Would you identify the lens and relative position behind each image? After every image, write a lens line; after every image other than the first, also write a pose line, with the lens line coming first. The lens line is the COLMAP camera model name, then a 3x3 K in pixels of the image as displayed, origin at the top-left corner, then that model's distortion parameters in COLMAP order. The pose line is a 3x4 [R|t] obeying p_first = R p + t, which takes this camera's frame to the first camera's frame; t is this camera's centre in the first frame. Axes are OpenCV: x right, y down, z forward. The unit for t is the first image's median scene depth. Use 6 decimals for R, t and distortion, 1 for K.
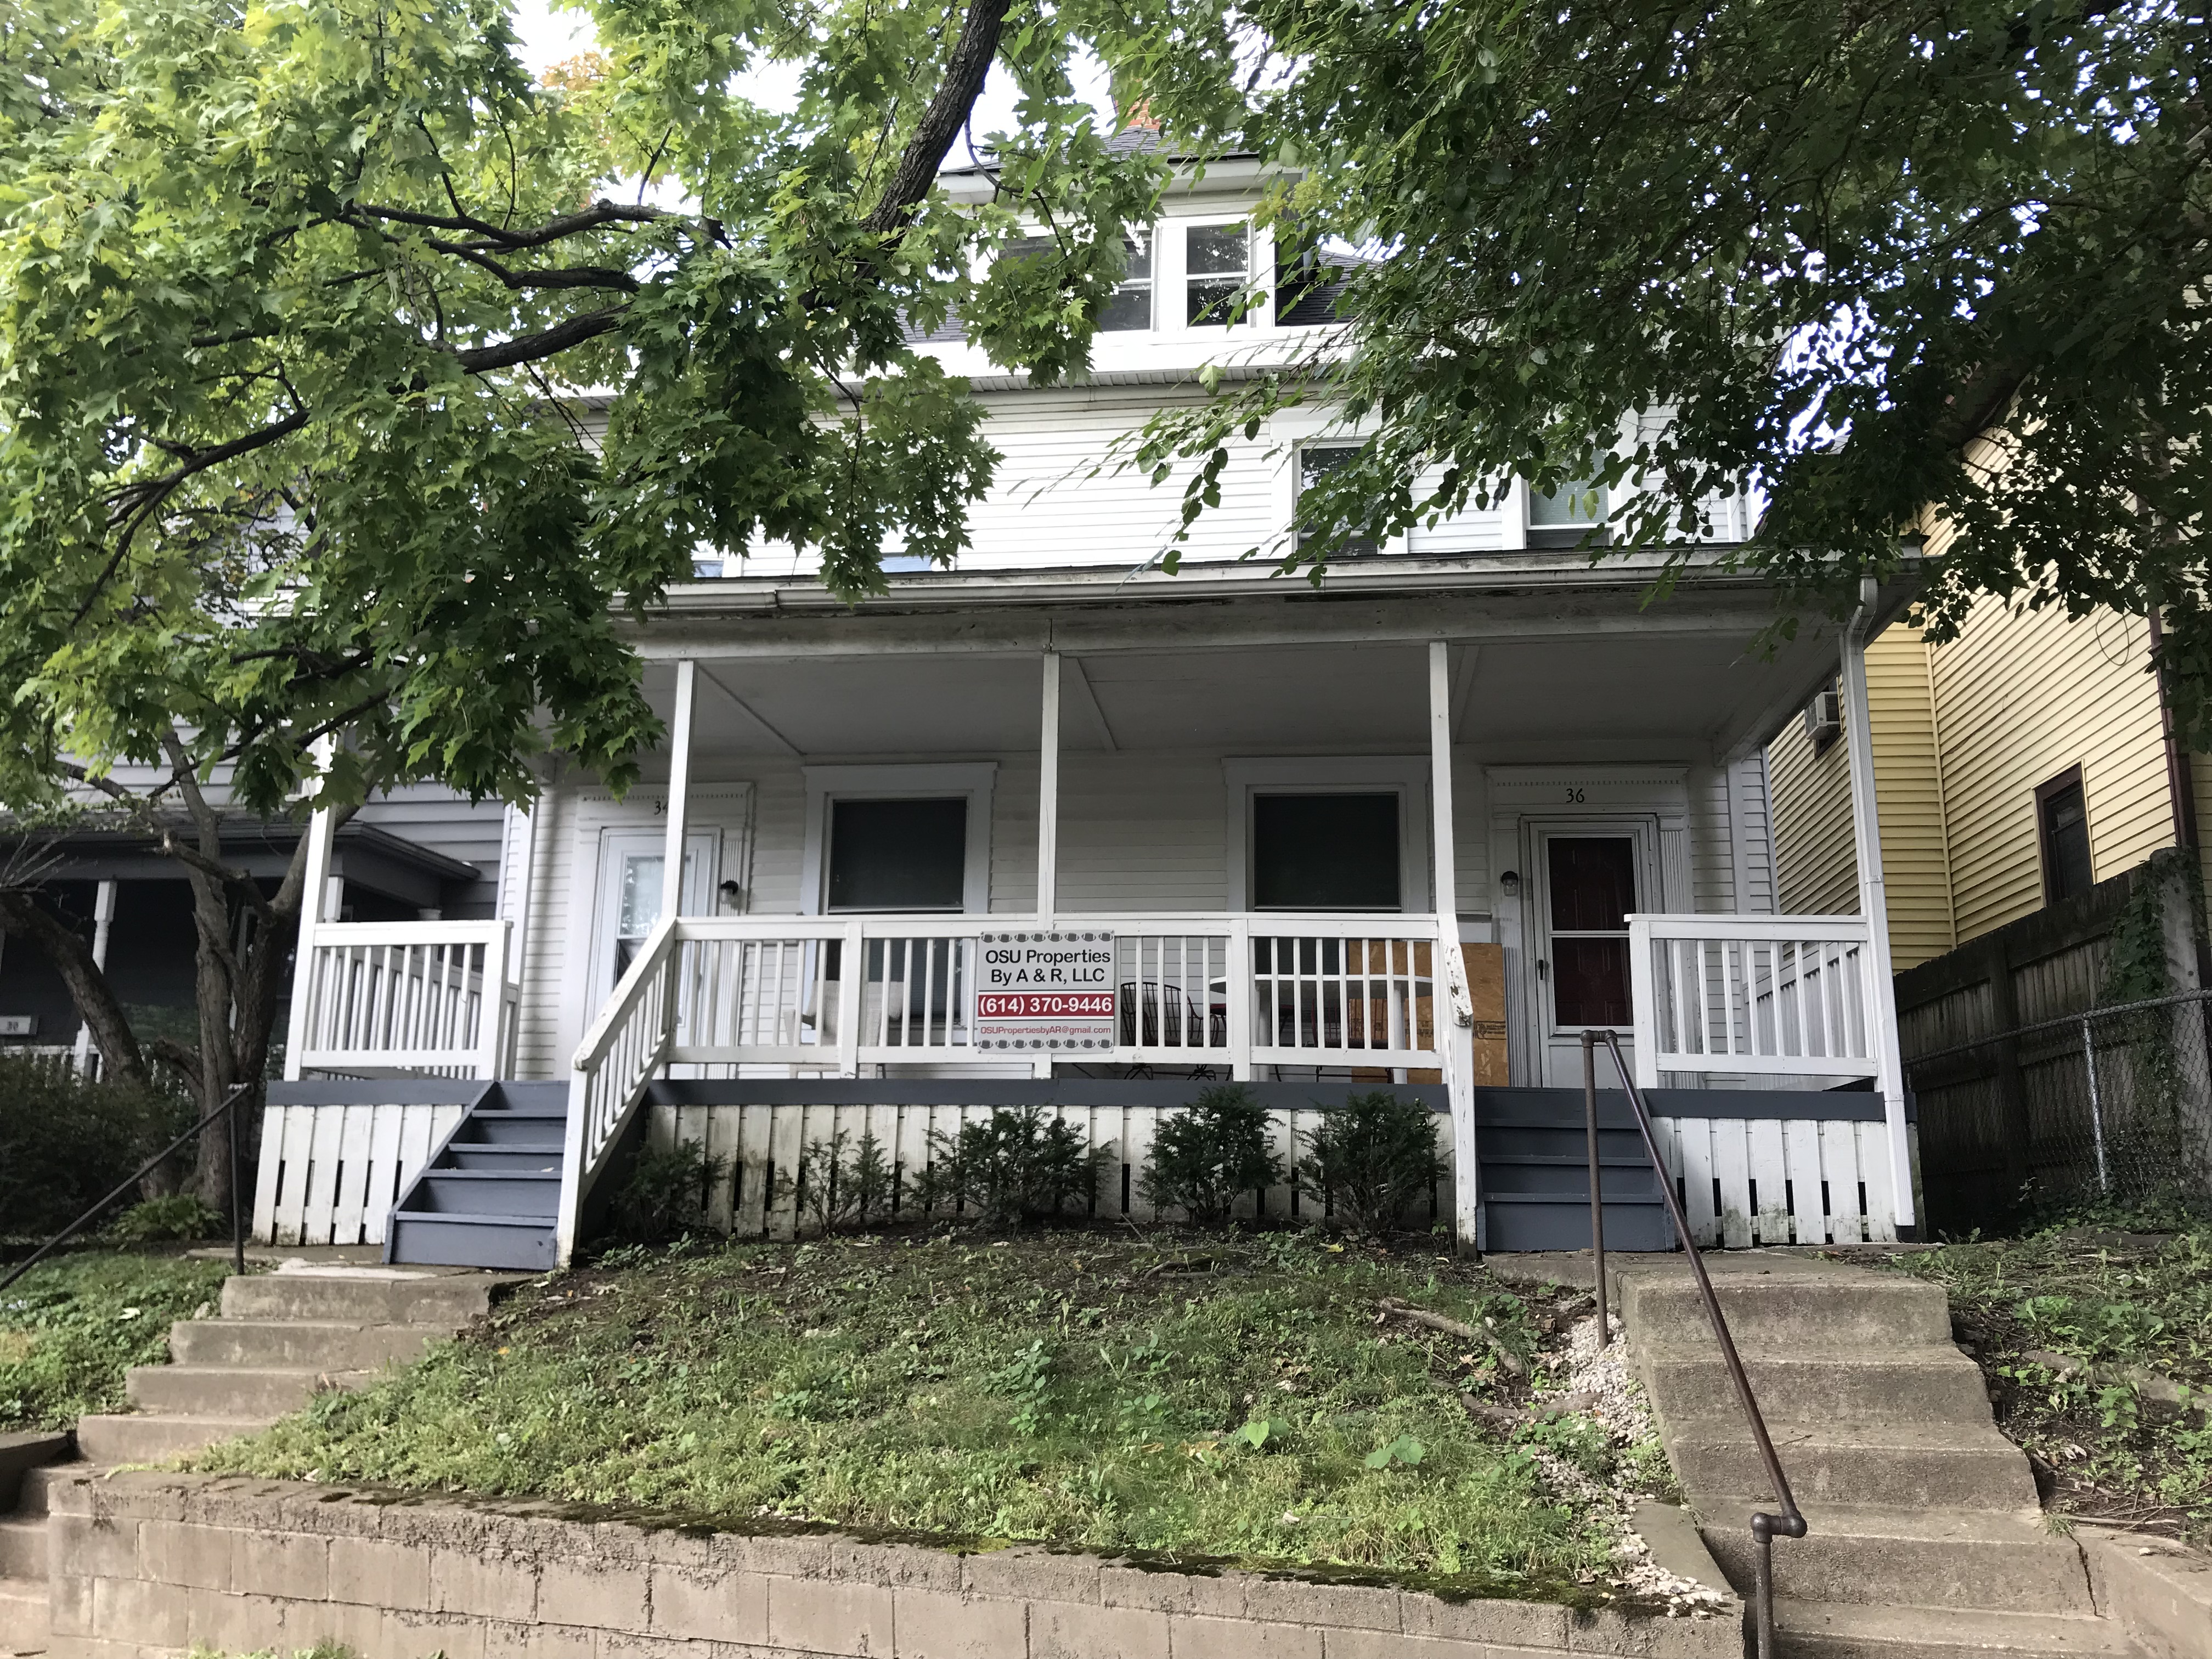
lens RADIAL K [[1797.6, 0, 1106.0], [0, 1797.6, 829.5], [0, 0, 1]] dist [0.000750, -0.002530]
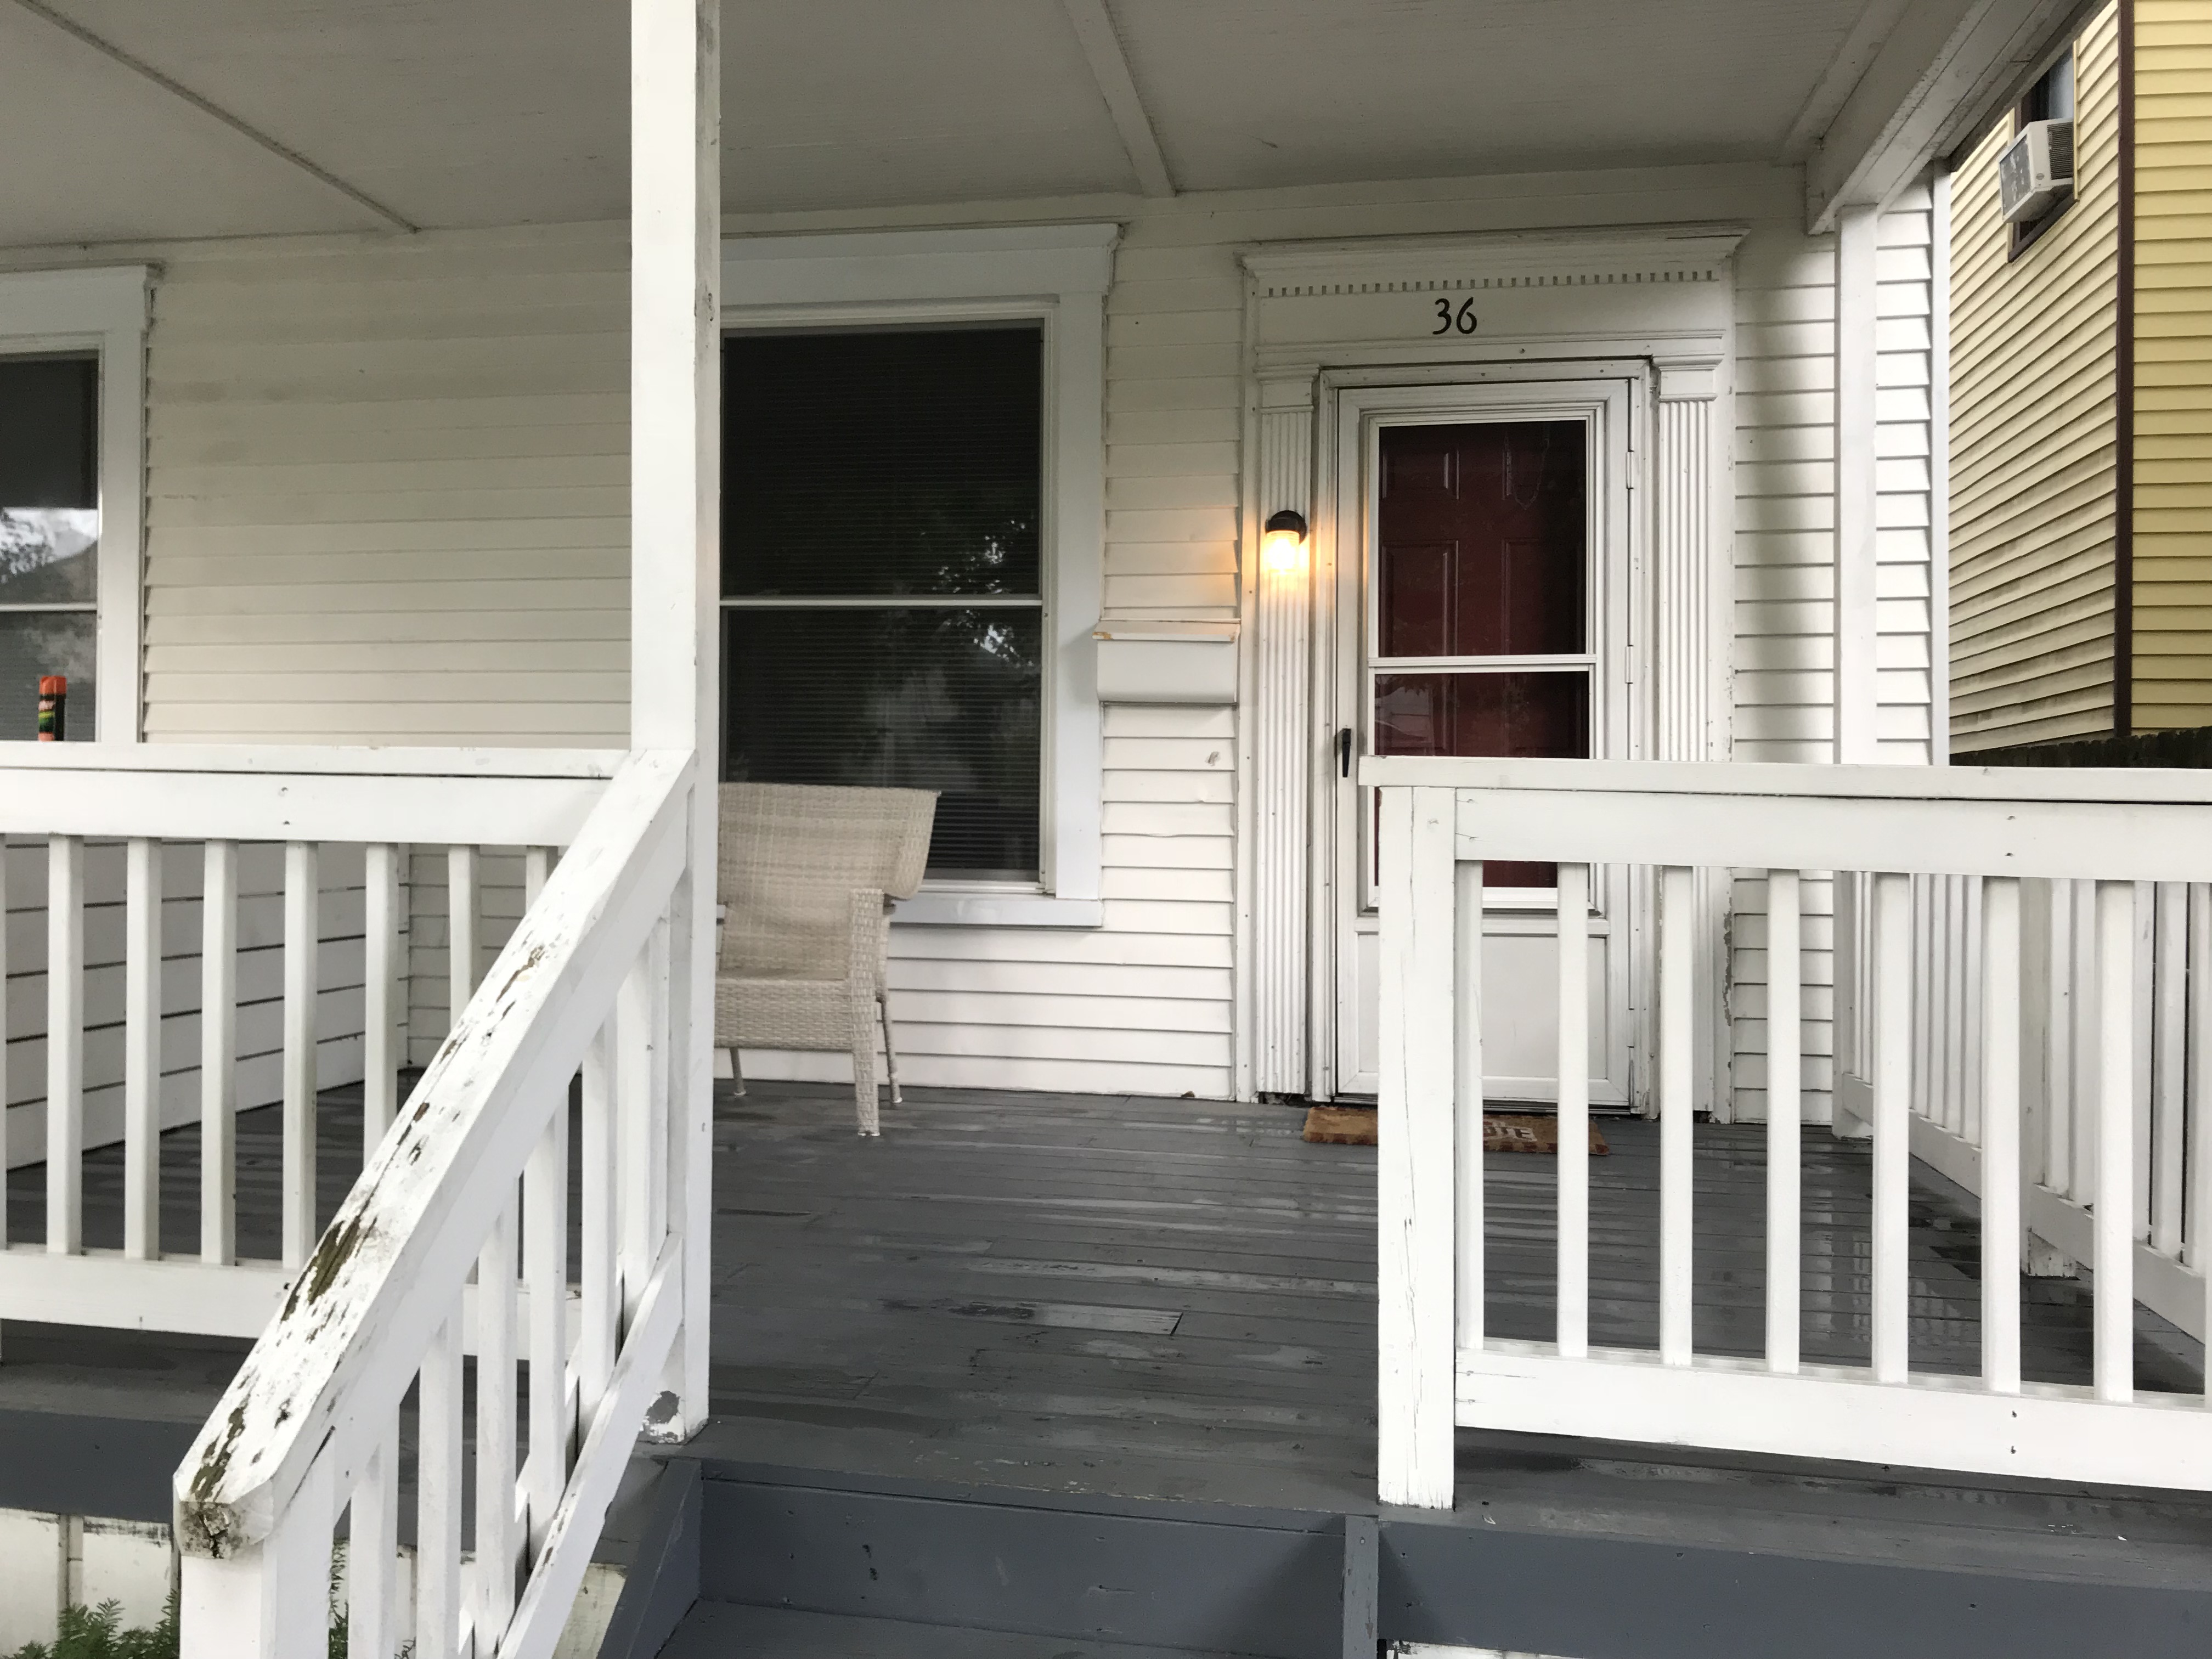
lens RADIAL K [[1797.6, 0, 1106.0], [0, 1797.6, 829.5], [0, 0, 1]] dist [0.000750, -0.002530]
pose [[0.998775, -0.007279, -0.048947, 0.282731], [0.018130, 0.974171, 0.225084, 0.001566], [0.046044, -0.225696, 0.973109, 0.806011]]
